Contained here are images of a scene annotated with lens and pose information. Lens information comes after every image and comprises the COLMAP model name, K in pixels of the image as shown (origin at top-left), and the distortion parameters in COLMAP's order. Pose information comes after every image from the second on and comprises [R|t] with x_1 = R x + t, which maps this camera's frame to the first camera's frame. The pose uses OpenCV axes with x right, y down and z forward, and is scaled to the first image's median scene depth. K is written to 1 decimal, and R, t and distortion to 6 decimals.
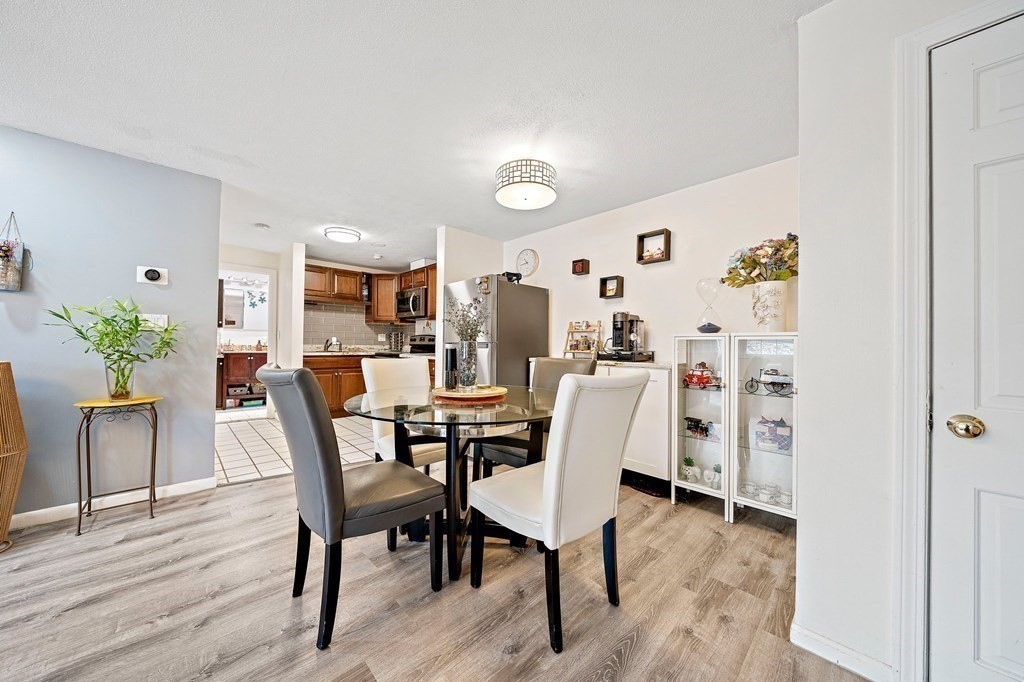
lens RADIAL K [[349.6, 0, 506.3], [0, 349.6, 341.9], [0, 0, 1]] dist [-0.007942, 0.000504]
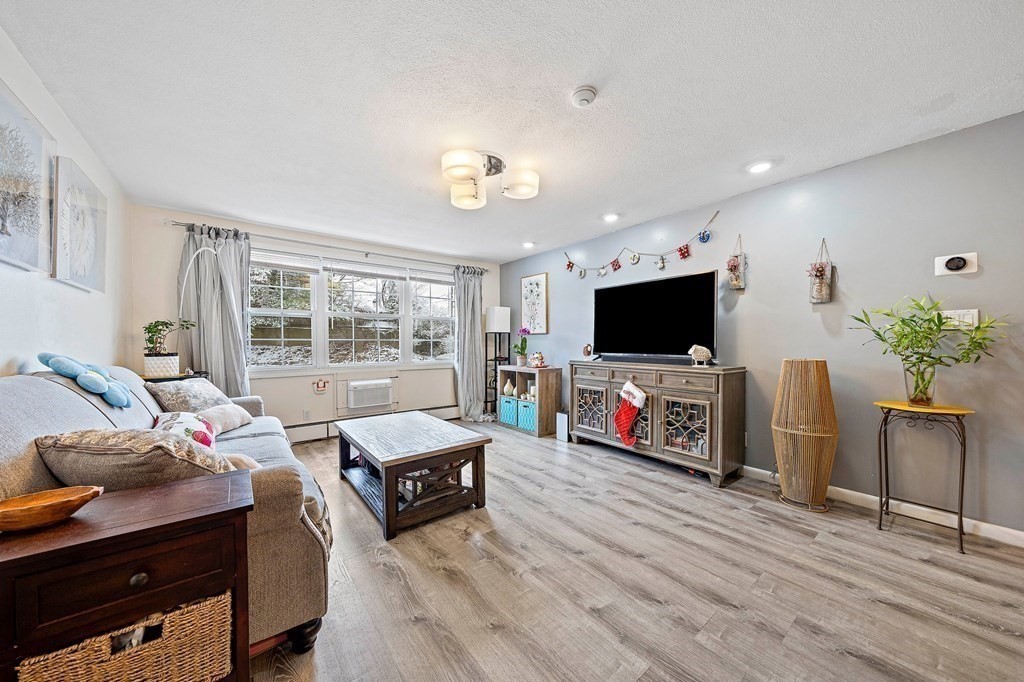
lens RADIAL K [[349.6, 0, 503.5], [0, 349.6, 344.3], [0, 0, 1]] dist [-0.007942, 0.000504]
pose [[-0.107669, -0.005961, -0.994169, -0.071579], [0.009539, 0.999930, -0.007029, -0.001155], [0.994141, -0.010240, -0.107604, -0.008201]]
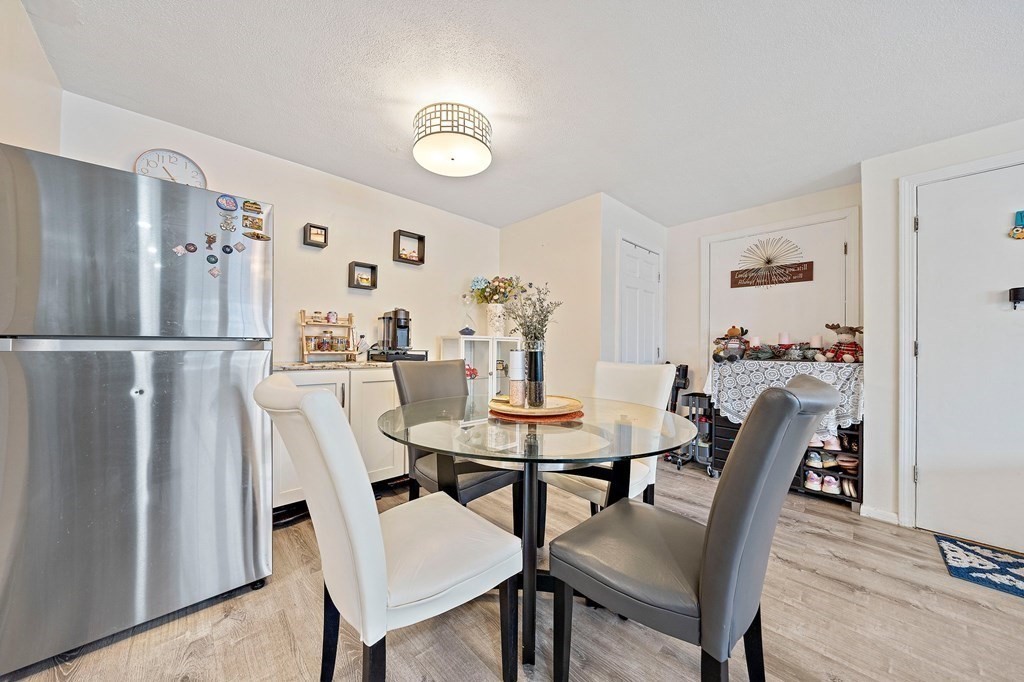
lens RADIAL K [[349.6, 0, 502.6], [0, 349.6, 346.1], [0, 0, 1]] dist [-0.007942, 0.000504]
pose [[0.011940, -0.005164, 0.999915, -0.791944], [-0.015792, 0.999861, 0.005353, 0.004885], [-0.999804, -0.015855, 0.011856, 0.952765]]
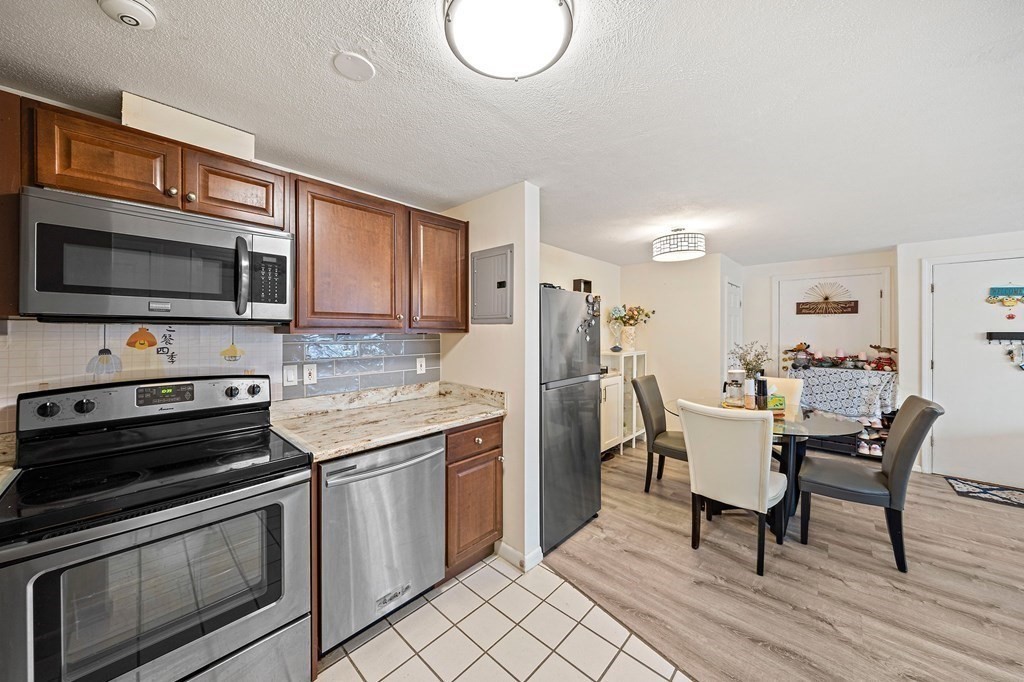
lens RADIAL K [[349.6, 0, 508.2], [0, 349.6, 333.4], [0, 0, 1]] dist [-0.007942, 0.000504]
pose [[-0.045966, -0.014971, 0.998831, -1.305857], [-0.006254, 0.999872, 0.014699, -0.156363], [-0.998923, -0.005571, -0.046053, 1.829085]]
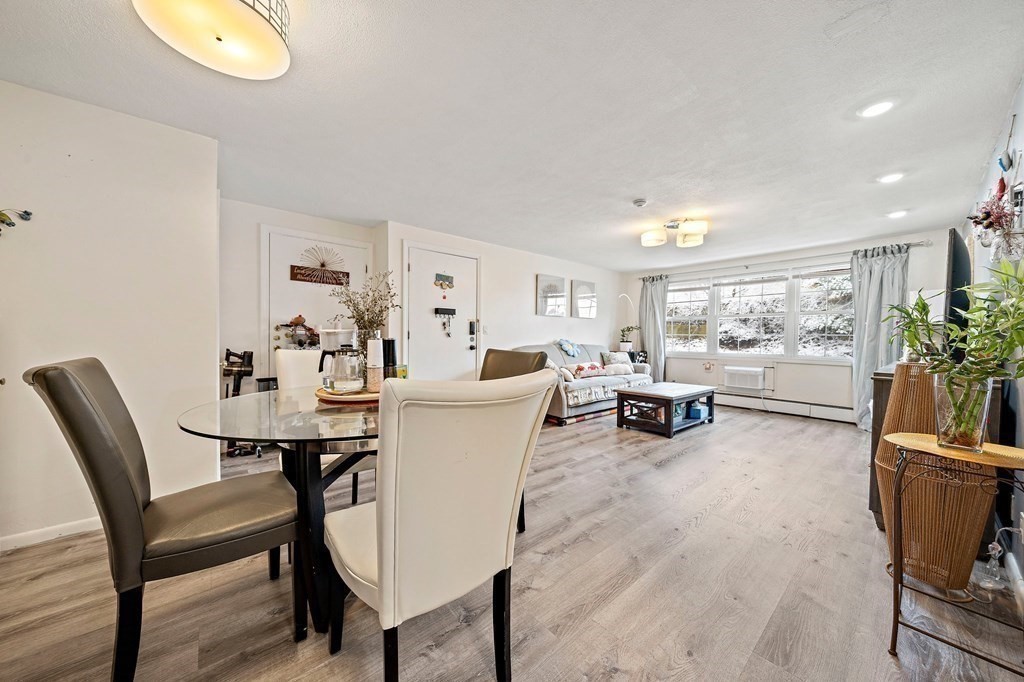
lens RADIAL K [[349.6, 0, 507.5], [0, 349.6, 342.4], [0, 0, 1]] dist [-0.007942, 0.000504]
pose [[-0.997957, -0.018462, 0.061165, -0.428743], [-0.017923, 0.999796, 0.009344, 0.011563], [-0.061325, 0.008229, -0.998084, 1.590362]]
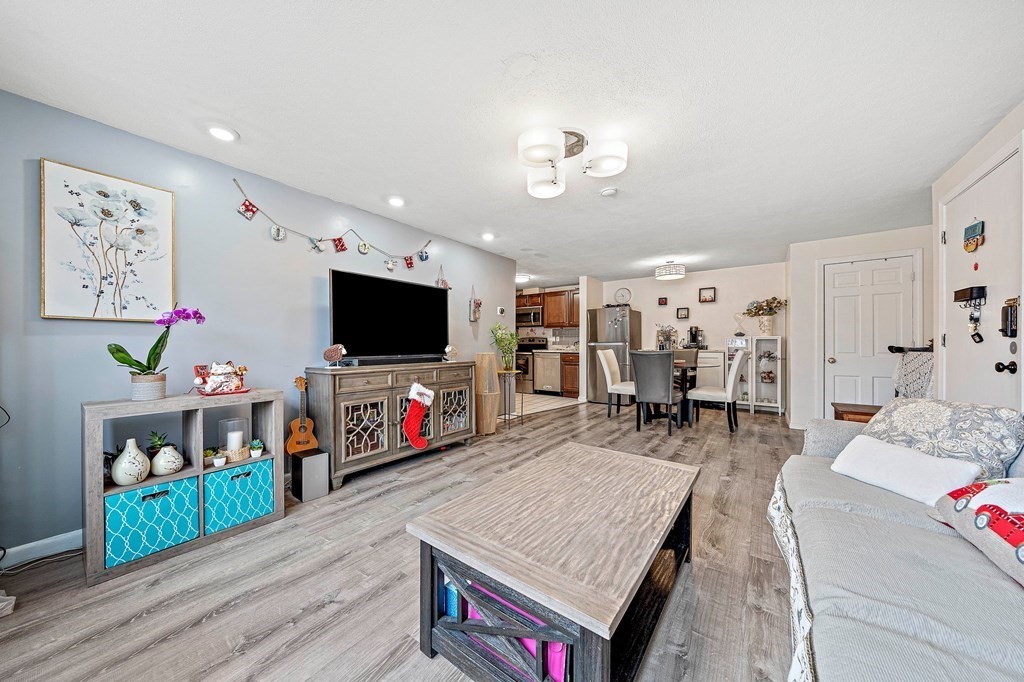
lens RADIAL K [[349.6, 0, 506.2], [0, 349.6, 344.2], [0, 0, 1]] dist [-0.007942, 0.000504]
pose [[0.985590, -0.014017, 0.168570, -1.485062], [0.012702, 0.999880, 0.008876, -0.016286], [-0.168674, -0.006607, 0.985650, -1.129979]]
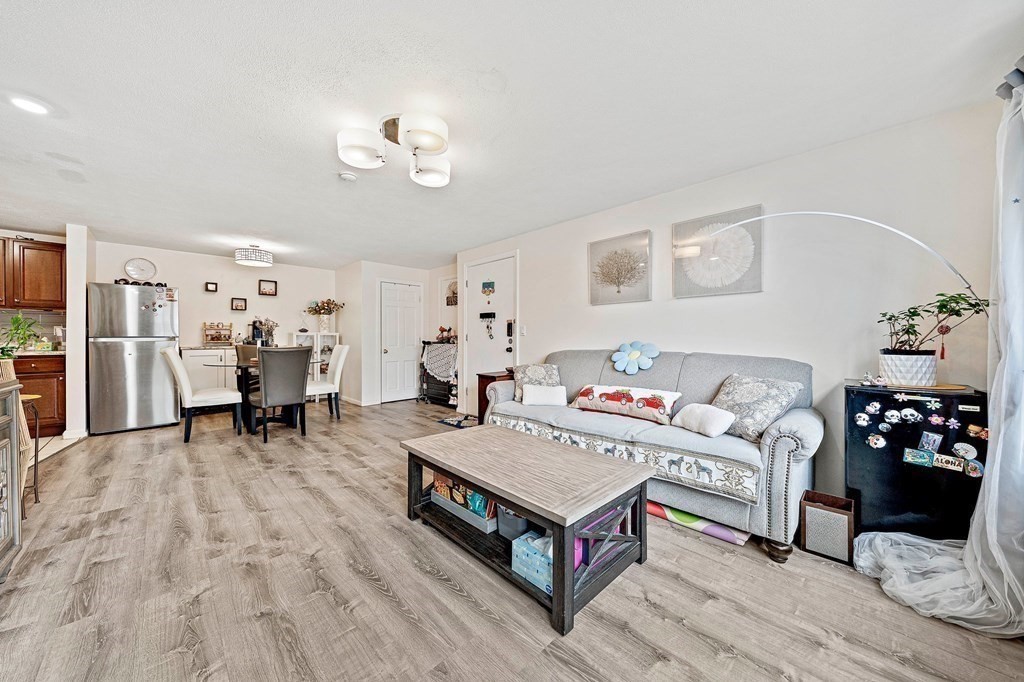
lens RADIAL K [[349.6, 0, 507.9], [0, 349.6, 339.3], [0, 0, 1]] dist [-0.007942, 0.000504]
pose [[-0.014338, -0.015100, 0.999783, -2.109795], [-0.005625, 0.999871, 0.015021, -0.024143], [-0.999881, -0.005408, -0.014422, -0.447822]]
